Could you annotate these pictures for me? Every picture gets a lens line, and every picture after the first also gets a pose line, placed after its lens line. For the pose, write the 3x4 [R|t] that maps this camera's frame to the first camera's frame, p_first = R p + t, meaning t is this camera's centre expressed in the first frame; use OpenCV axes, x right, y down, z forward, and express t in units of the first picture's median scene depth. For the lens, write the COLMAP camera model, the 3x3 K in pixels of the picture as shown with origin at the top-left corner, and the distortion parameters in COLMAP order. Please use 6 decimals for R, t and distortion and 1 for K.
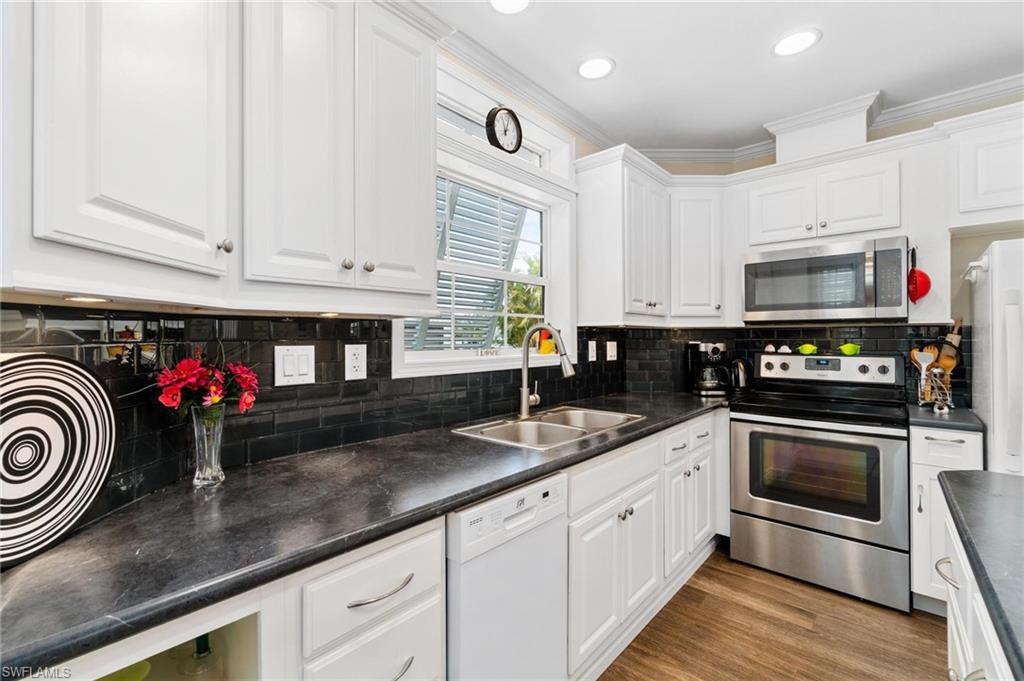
lens RADIAL K [[441.2, 0, 508.0], [0, 441.2, 336.9], [0, 0, 1]] dist [-0.006842, 0.003189]
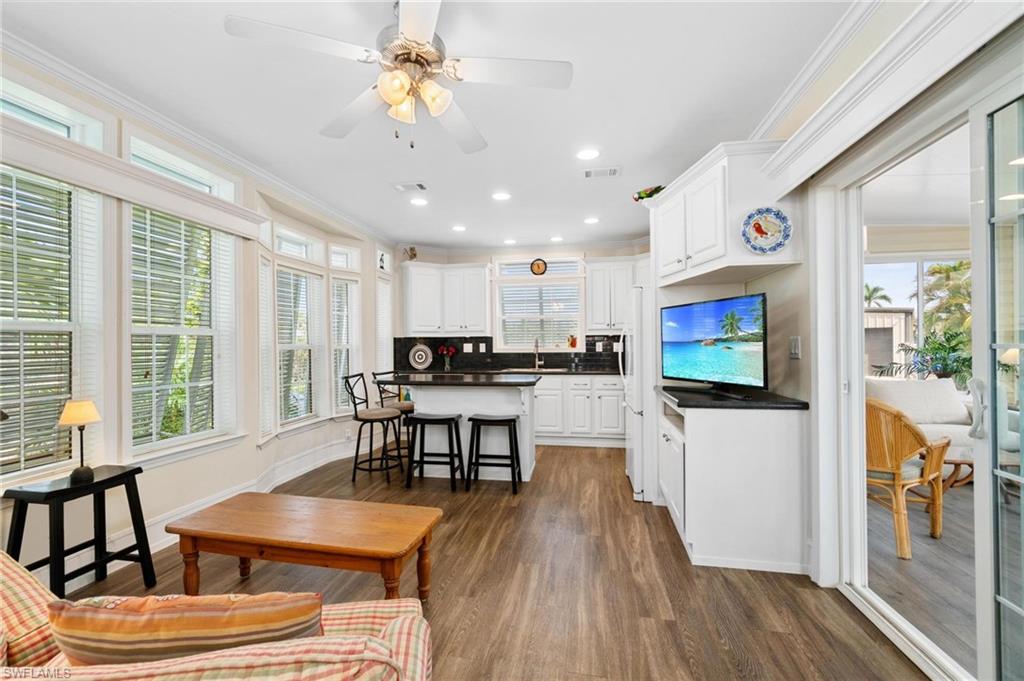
lens RADIAL K [[441.2, 0, 504.9], [0, 441.2, 347.8], [0, 0, 1]] dist [-0.006842, 0.003189]
pose [[0.522720, -0.001771, -0.852502, 2.328746], [0.007386, 0.999970, 0.002451, 0.036049], [0.852472, -0.007577, 0.522718, -0.669007]]
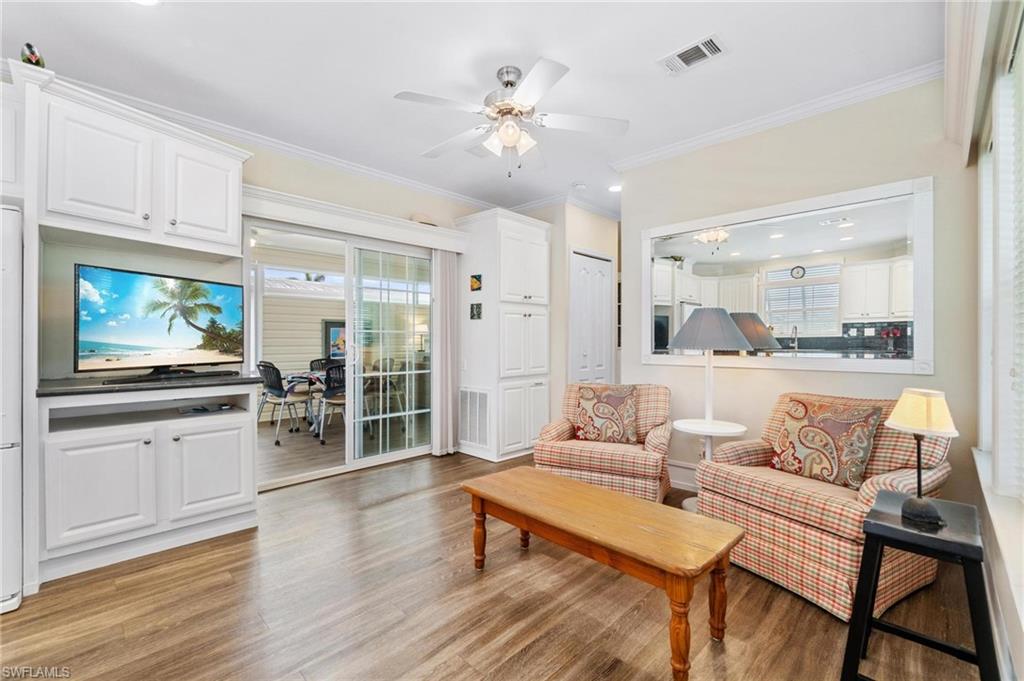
lens RADIAL K [[441.2, 0, 500.1], [0, 441.2, 342.8], [0, 0, 1]] dist [-0.006842, 0.003189]
pose [[0.053978, -0.008300, 0.998508, 0.364102], [0.001521, 0.999965, 0.008230, 0.075899], [-0.998541, 0.001075, 0.053989, -0.411922]]
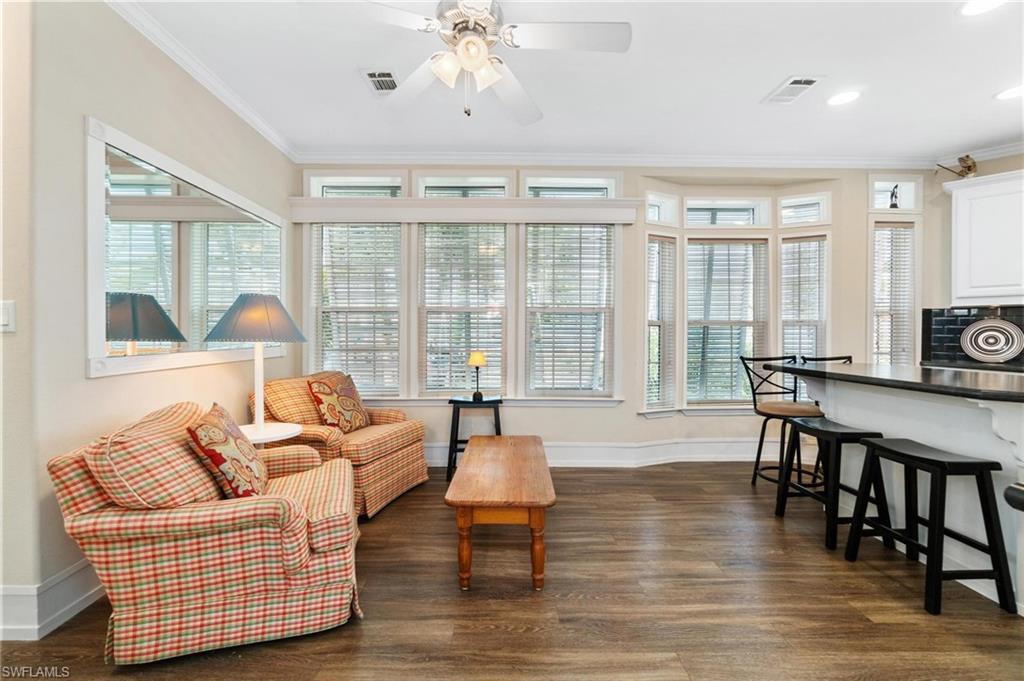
lens RADIAL K [[441.2, 0, 504.5], [0, 441.2, 333.8], [0, 0, 1]] dist [-0.006842, 0.003189]
pose [[-0.731456, -0.003560, -0.681879, 2.053657], [-0.004810, 0.999988, -0.000061, 0.080708], [0.681872, 0.003235, -0.731465, 0.313915]]
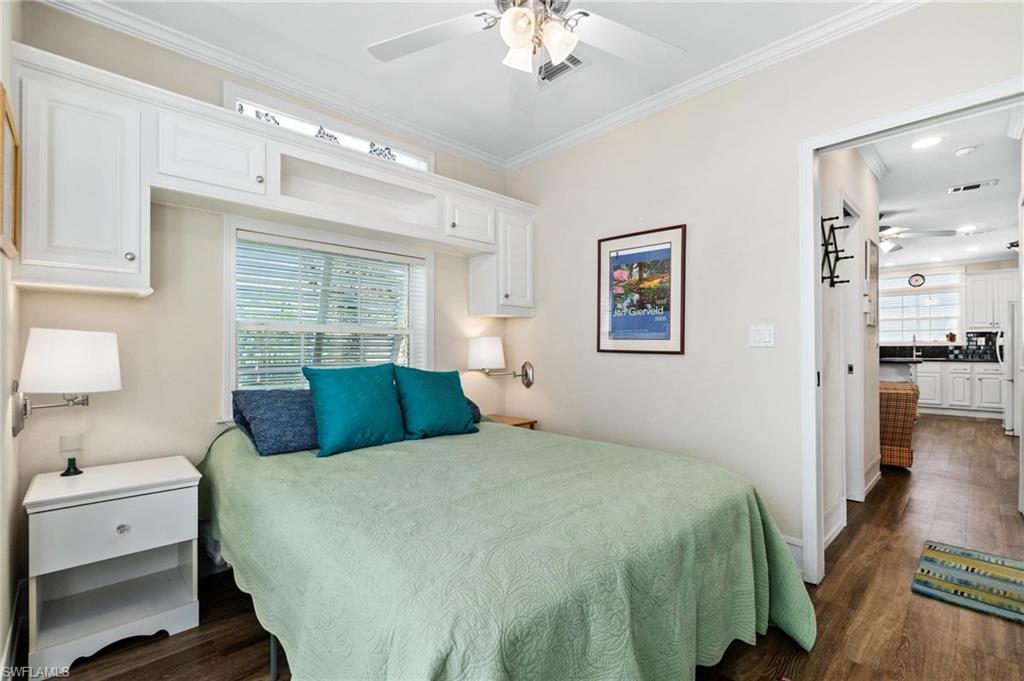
lens RADIAL K [[441.2, 0, 522.9], [0, 441.2, 347.3], [0, 0, 1]] dist [-0.006842, 0.003189]
pose [[-0.066385, -0.000905, -0.997794, 3.964709], [0.001716, 0.999998, -0.001021, 0.085762], [0.997793, -0.001780, -0.066384, -2.081687]]
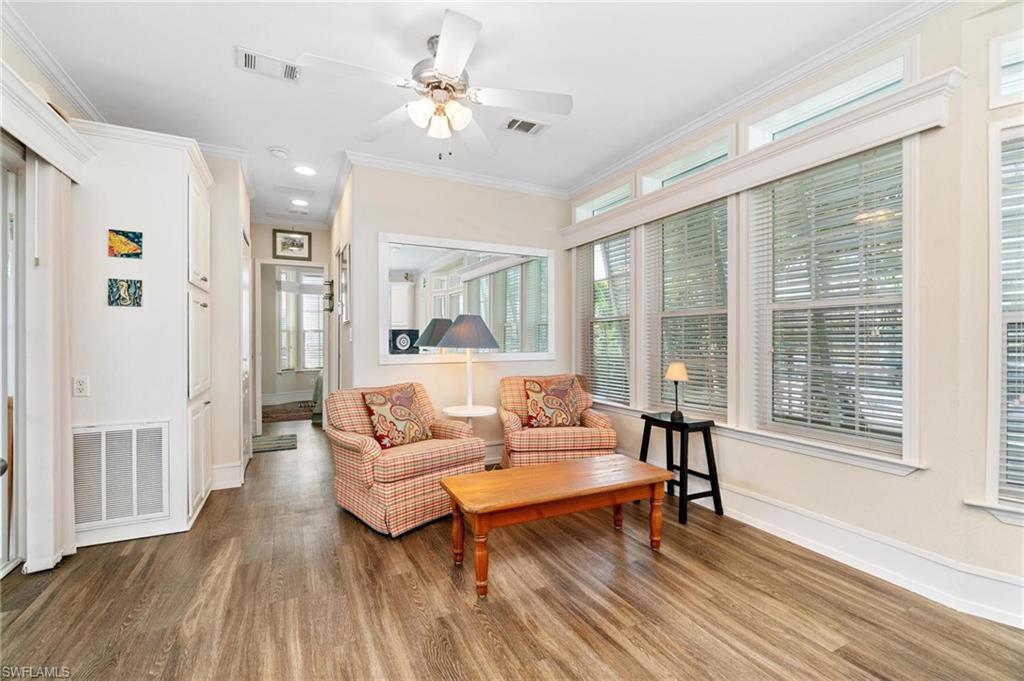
lens RADIAL K [[441.2, 0, 502.0], [0, 441.2, 341.2], [0, 0, 1]] dist [-0.006842, 0.003189]
pose [[-0.928274, -0.001419, 0.371895, 0.999339], [0.000220, 0.999990, 0.004365, 0.073695], [-0.371898, 0.004134, -0.928265, 0.528273]]
